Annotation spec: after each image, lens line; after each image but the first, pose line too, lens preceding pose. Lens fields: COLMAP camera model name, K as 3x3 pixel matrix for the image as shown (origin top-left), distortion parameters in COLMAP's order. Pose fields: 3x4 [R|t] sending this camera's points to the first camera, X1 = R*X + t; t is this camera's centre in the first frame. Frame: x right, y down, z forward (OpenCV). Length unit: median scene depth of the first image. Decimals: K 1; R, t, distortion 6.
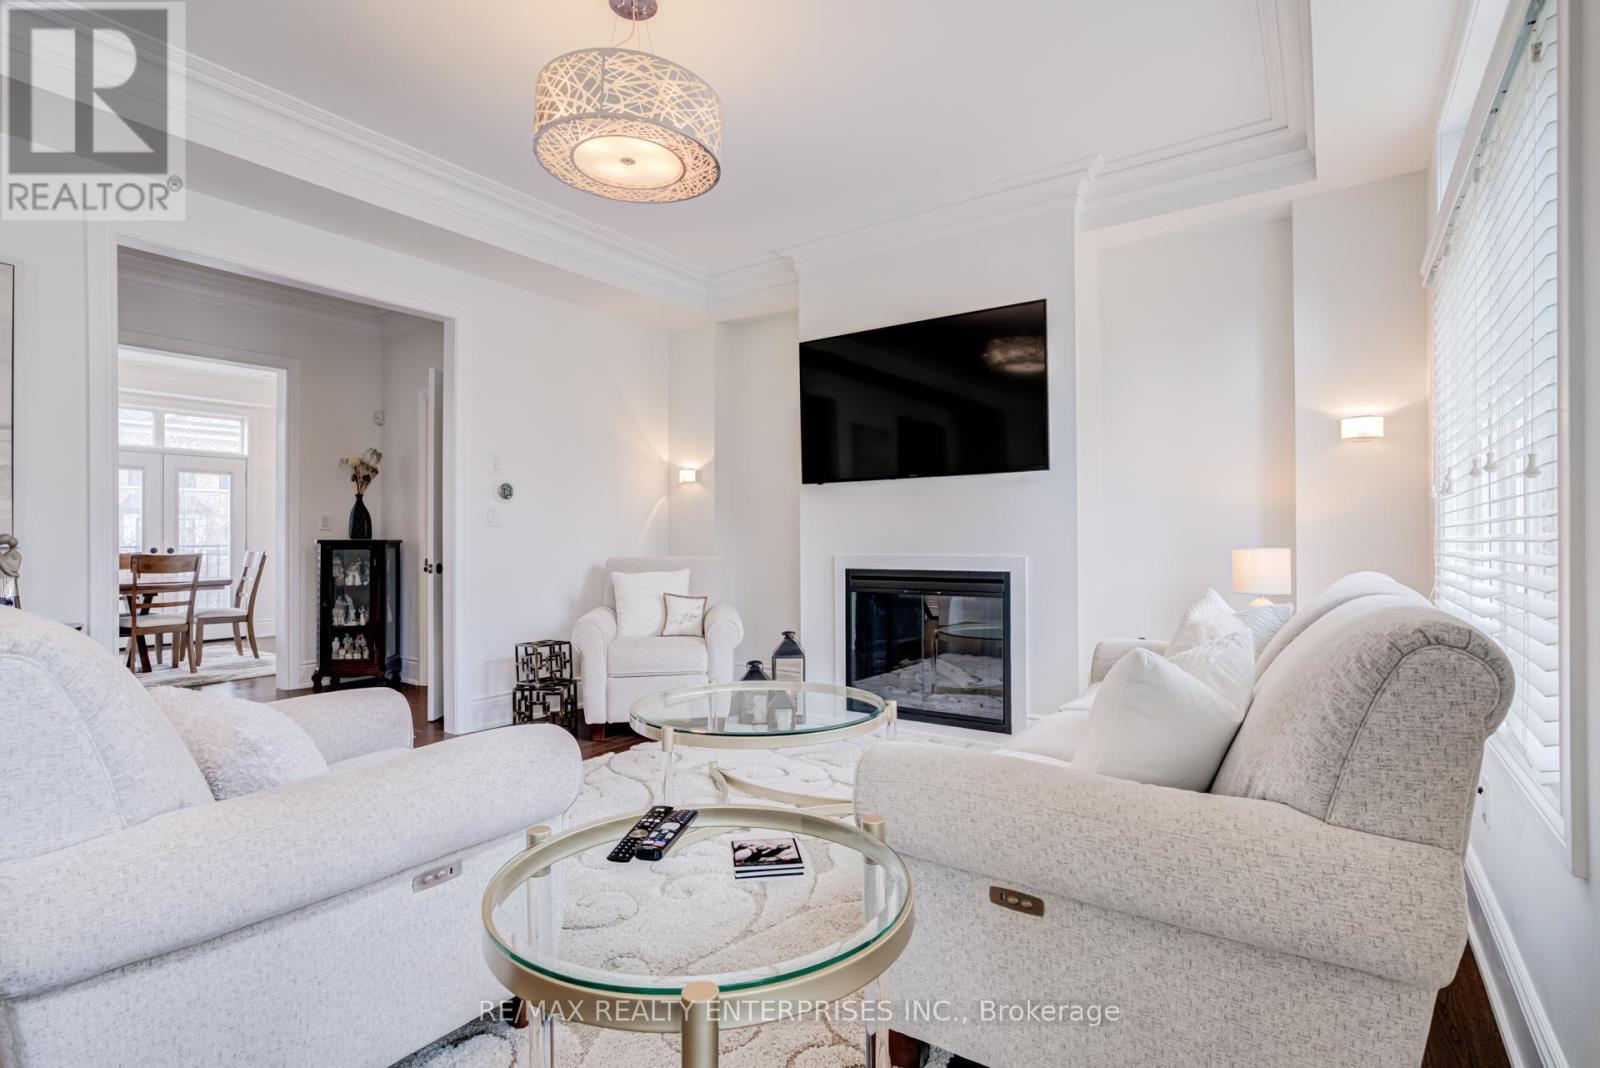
lens RADIAL K [[784.0, 0, 809.0], [0, 784.0, 530.7], [0, 0, 1]] dist [-0.004764, 0.005082]
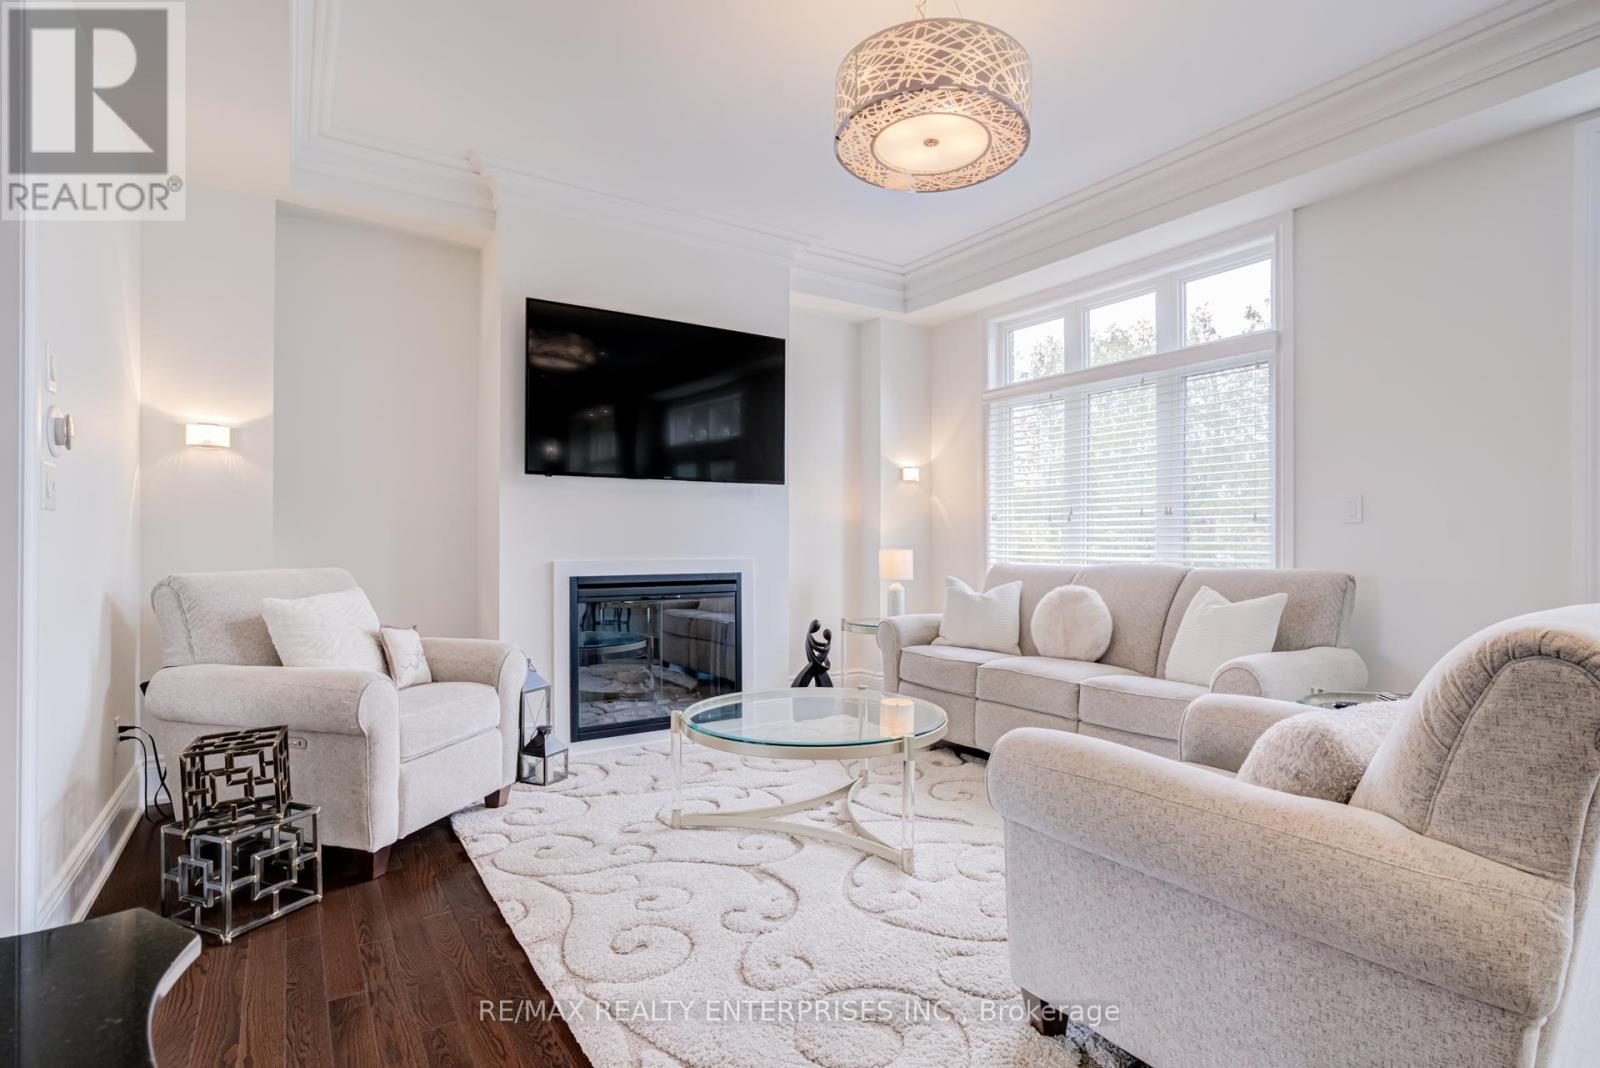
lens RADIAL K [[784.0, 0, 802.1], [0, 784.0, 539.3], [0, 0, 1]] dist [-0.004764, 0.005082]
pose [[0.387334, 0.007085, 0.921912, -0.730100], [-0.012798, 0.999915, -0.002307, 0.006965], [-0.921851, -0.010905, 0.387392, 0.486076]]
